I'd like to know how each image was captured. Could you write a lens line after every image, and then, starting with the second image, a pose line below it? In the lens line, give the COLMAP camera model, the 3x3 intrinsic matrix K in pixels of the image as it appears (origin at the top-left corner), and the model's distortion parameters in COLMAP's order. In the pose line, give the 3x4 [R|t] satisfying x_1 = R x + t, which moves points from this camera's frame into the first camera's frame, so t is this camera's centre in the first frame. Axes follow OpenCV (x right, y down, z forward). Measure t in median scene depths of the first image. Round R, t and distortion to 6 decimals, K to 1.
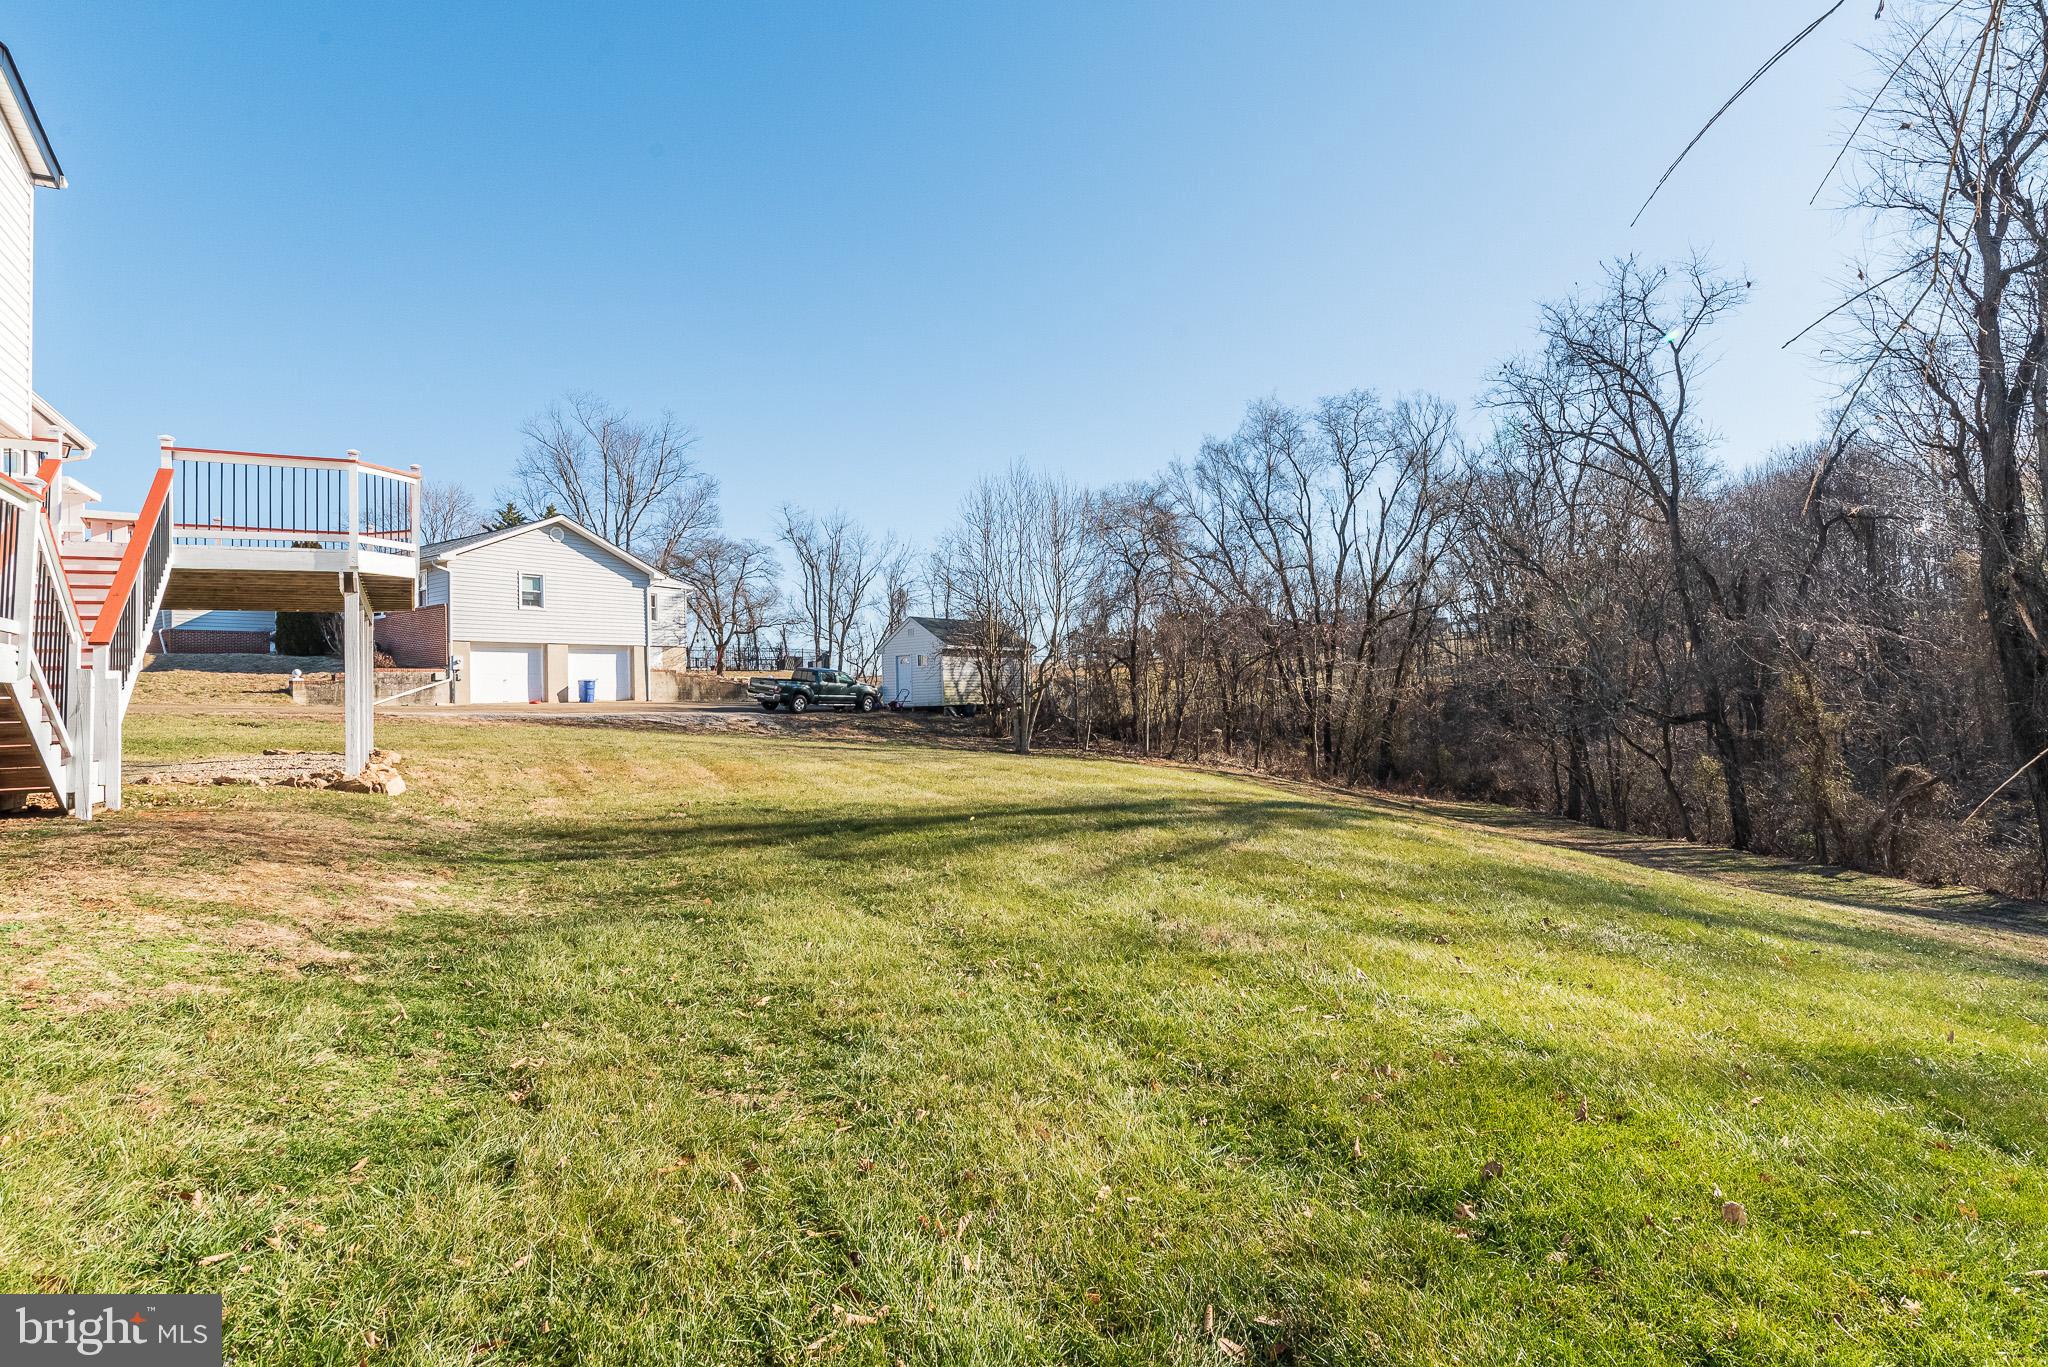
lens RADIAL K [[968.3, 0, 1051.2], [0, 968.3, 649.7], [0, 0, 1]] dist [0.001666, 0.000440]
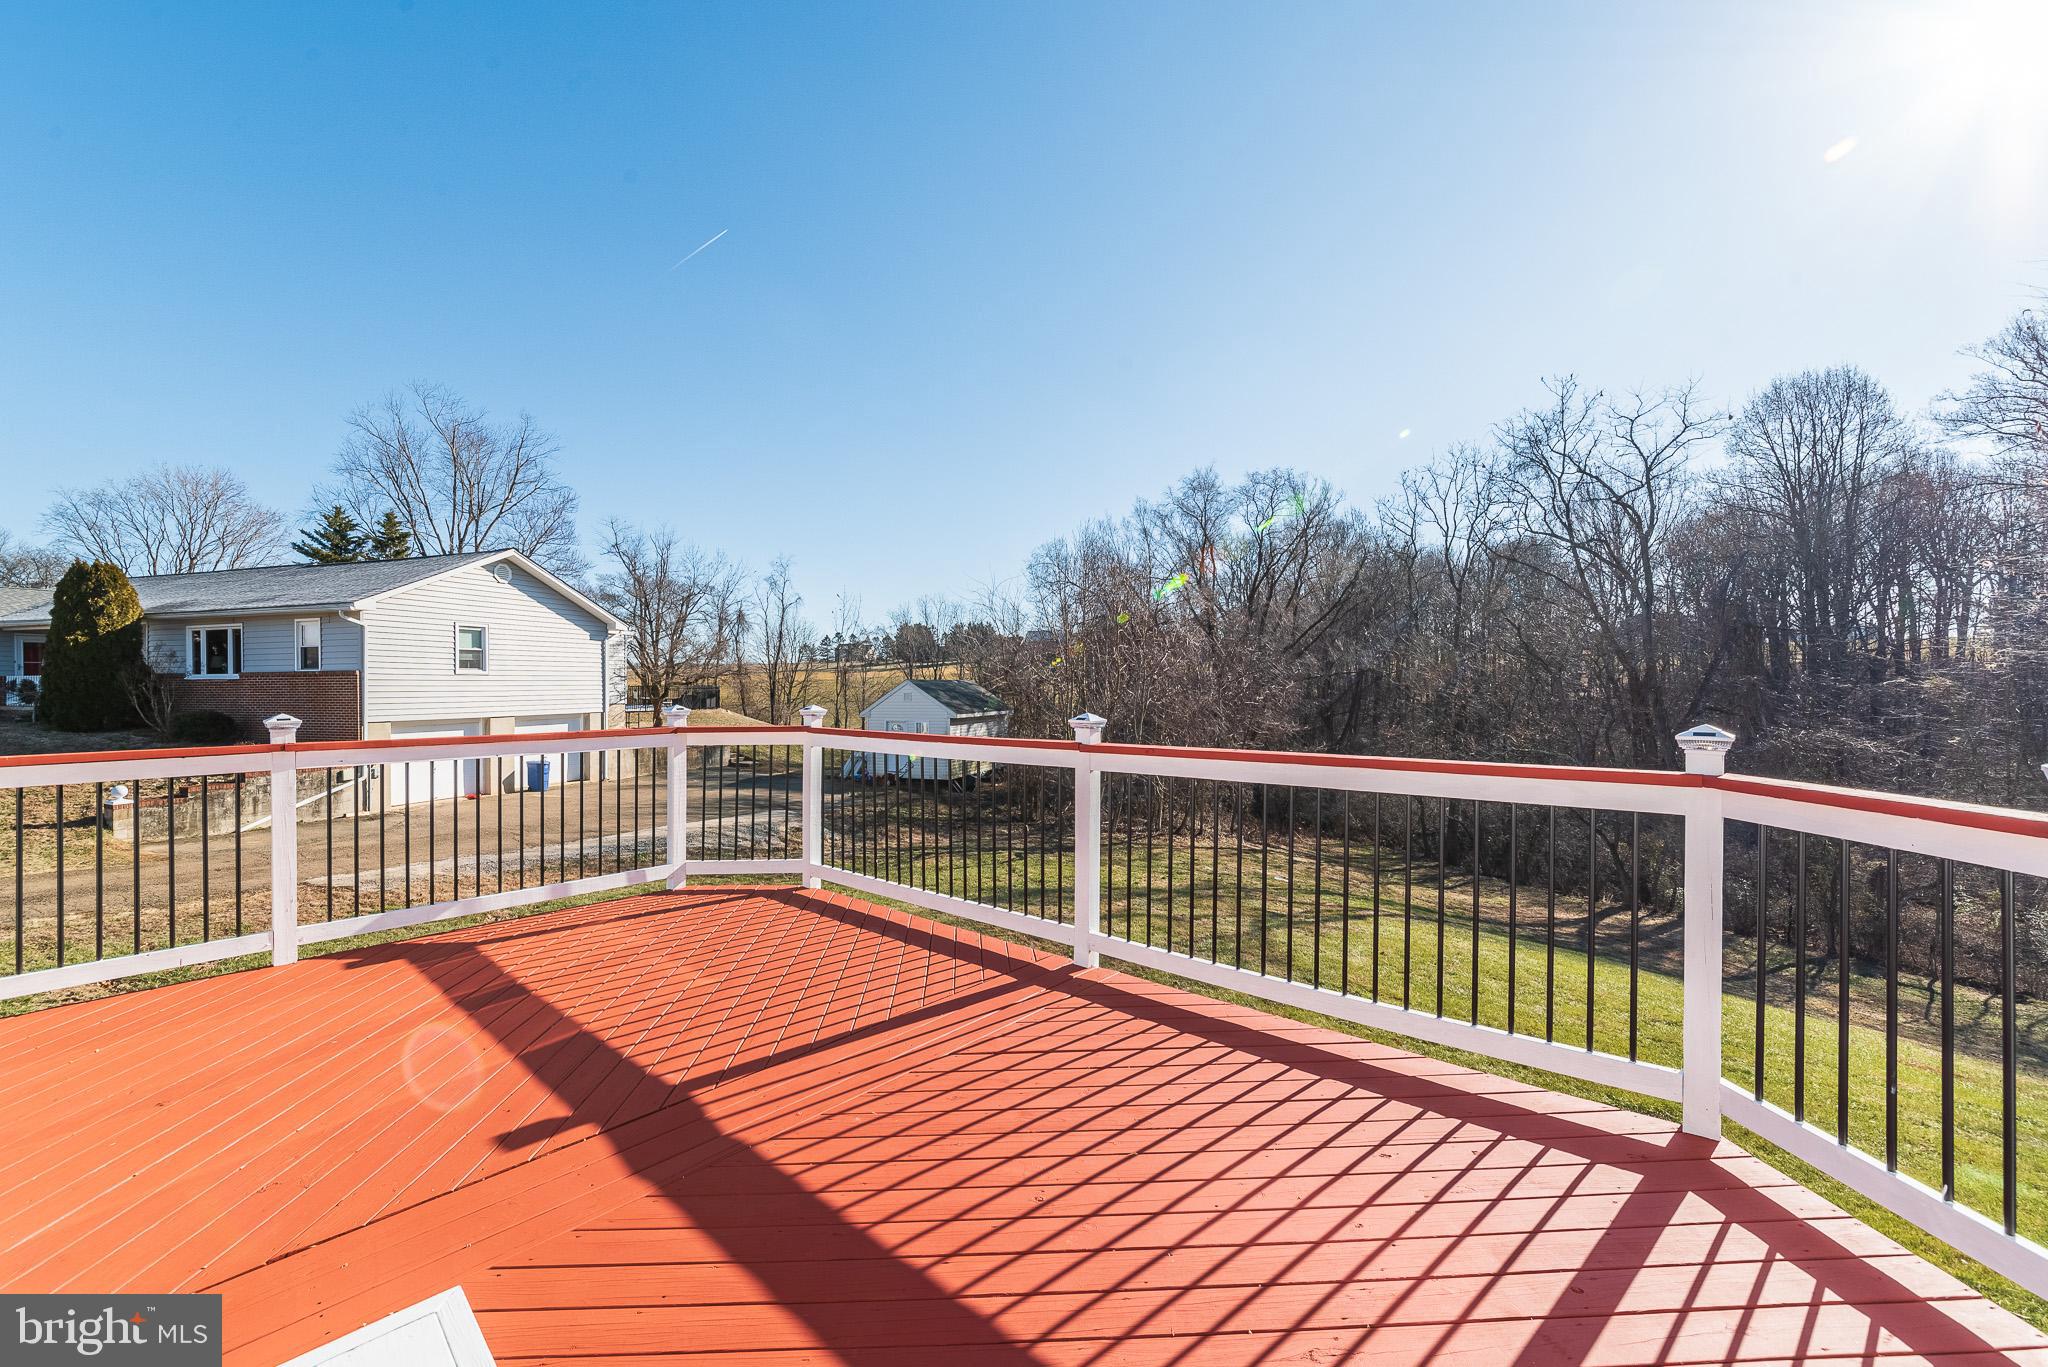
lens RADIAL K [[817.8, 0, 1024.0], [0, 817.8, 683.5], [0, 0, 1]] dist [-0.005115, -0.000044]
pose [[0.967373, 0.026825, 0.251934, -0.240263], [-0.034605, 0.999050, 0.026499, -0.056017], [-0.250983, -0.034353, 0.967382, 0.239693]]
